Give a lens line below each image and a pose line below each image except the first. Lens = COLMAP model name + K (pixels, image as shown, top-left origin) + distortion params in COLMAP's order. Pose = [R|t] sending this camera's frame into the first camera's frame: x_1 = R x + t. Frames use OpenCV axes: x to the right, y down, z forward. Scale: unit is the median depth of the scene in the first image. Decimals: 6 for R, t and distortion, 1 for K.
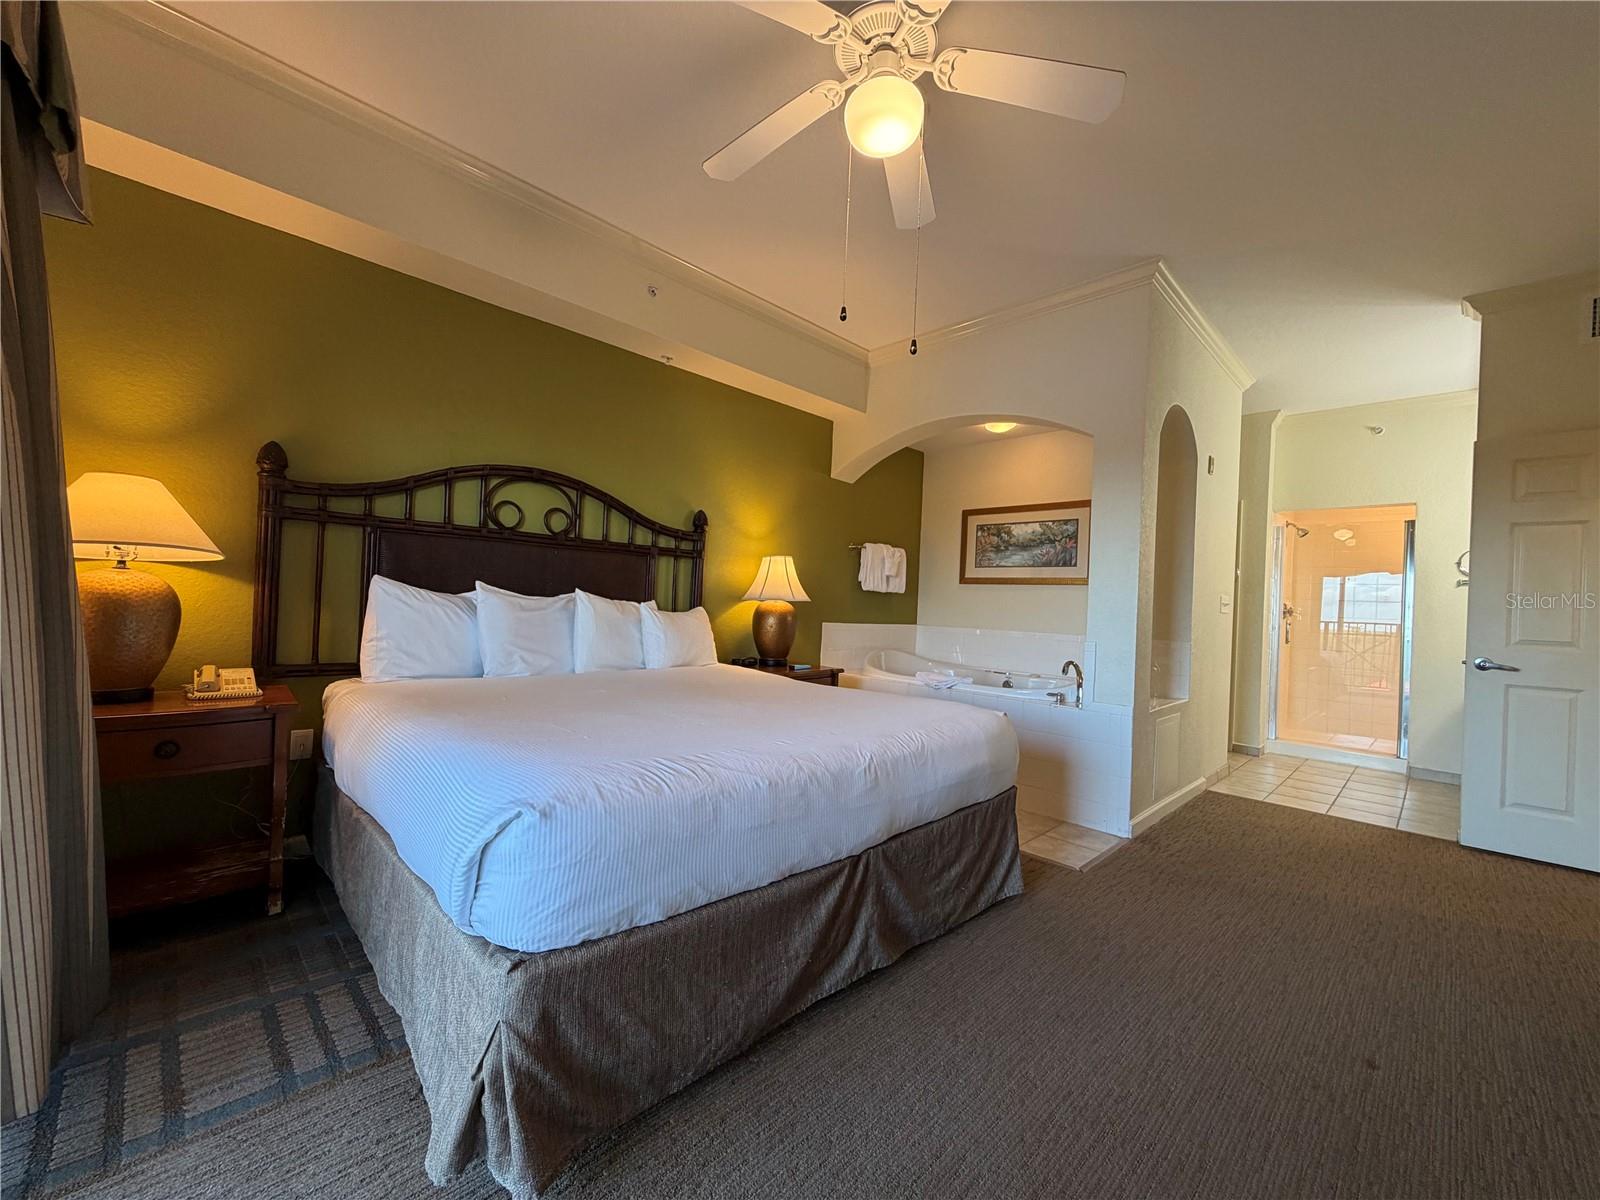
lens RADIAL K [[637.1, 0, 797.6], [0, 637.1, 599.3], [0, 0, 1]] dist [-0.000303, 0.000099]
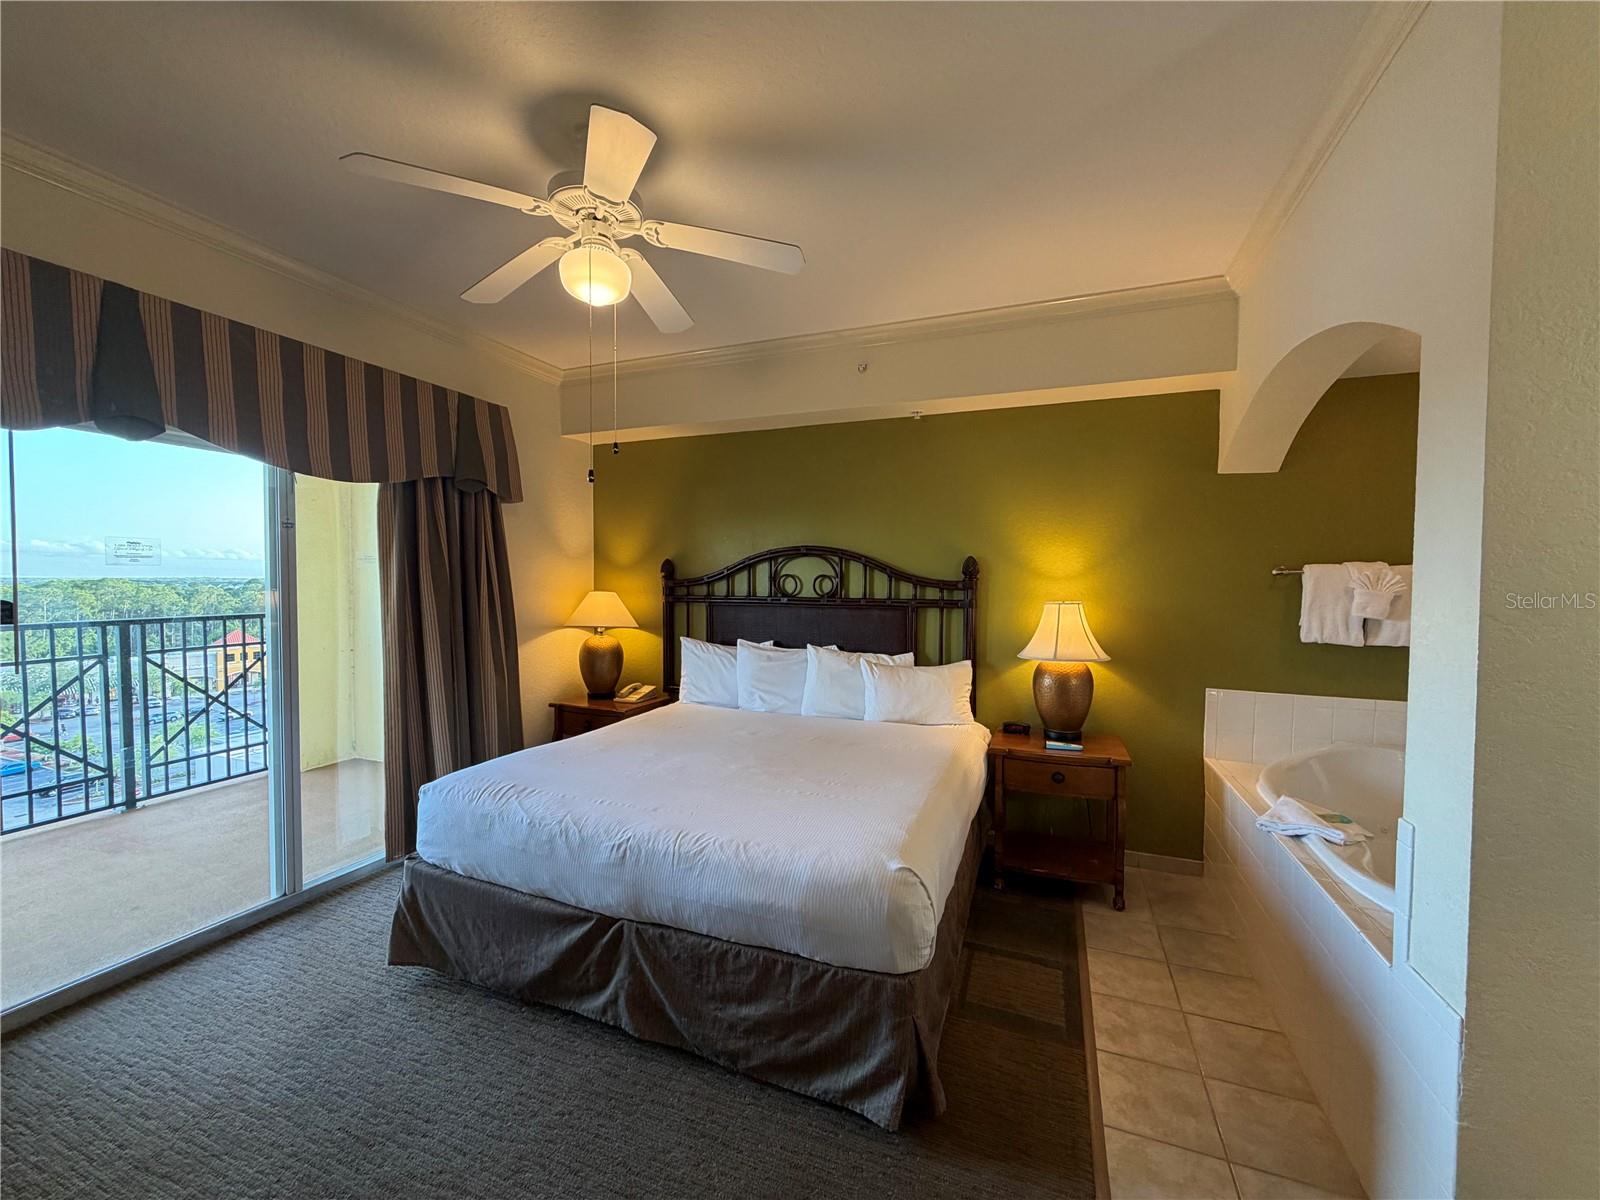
lens RADIAL K [[637.1, 0, 797.6], [0, 637.1, 599.3], [0, 0, 1]] dist [-0.000303, 0.000099]
pose [[0.401202, -0.012089, -0.915910, 0.793932], [0.016459, 0.999847, -0.005987, -0.100533], [0.915842, -0.012674, 0.401340, 0.521830]]
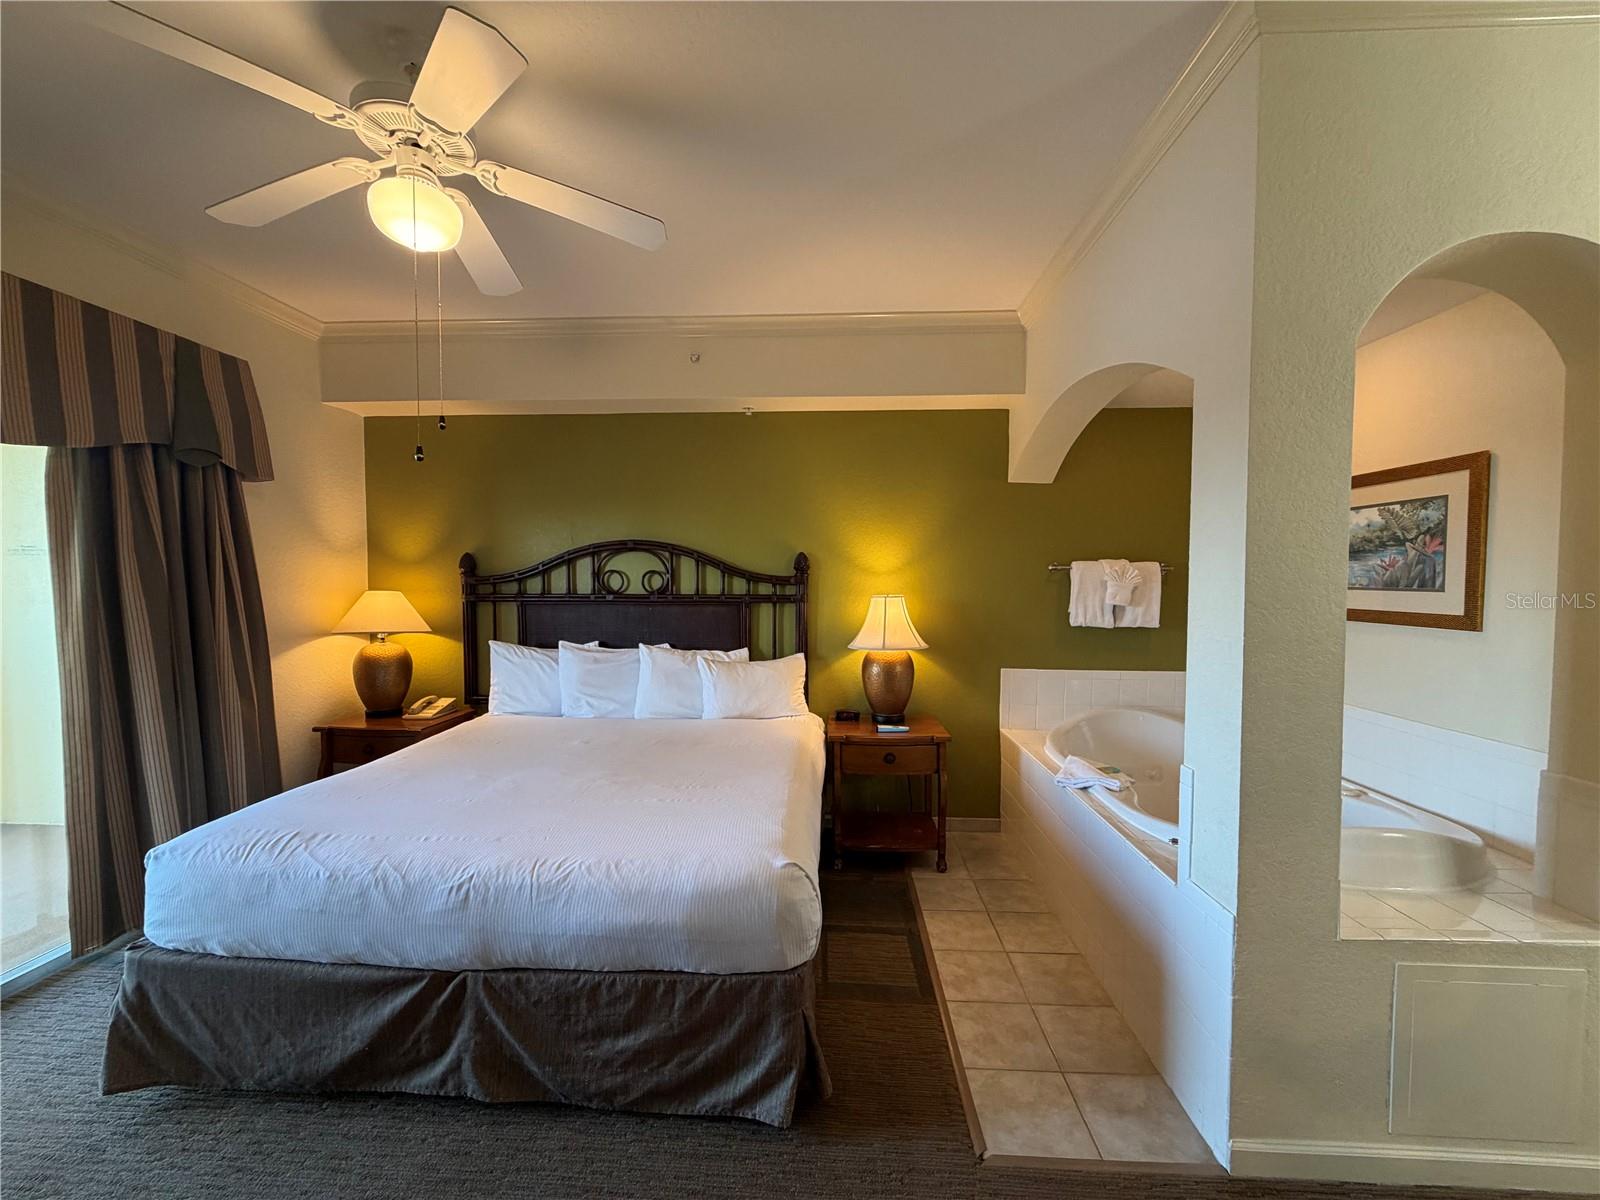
lens RADIAL K [[637.1, 0, 797.6], [0, 637.1, 599.3], [0, 0, 1]] dist [-0.000303, 0.000099]
pose [[0.672997, -0.014082, -0.739511, 0.734174], [0.031313, 0.999465, 0.009465, -0.104128], [0.738982, -0.029526, 0.673078, 0.459011]]
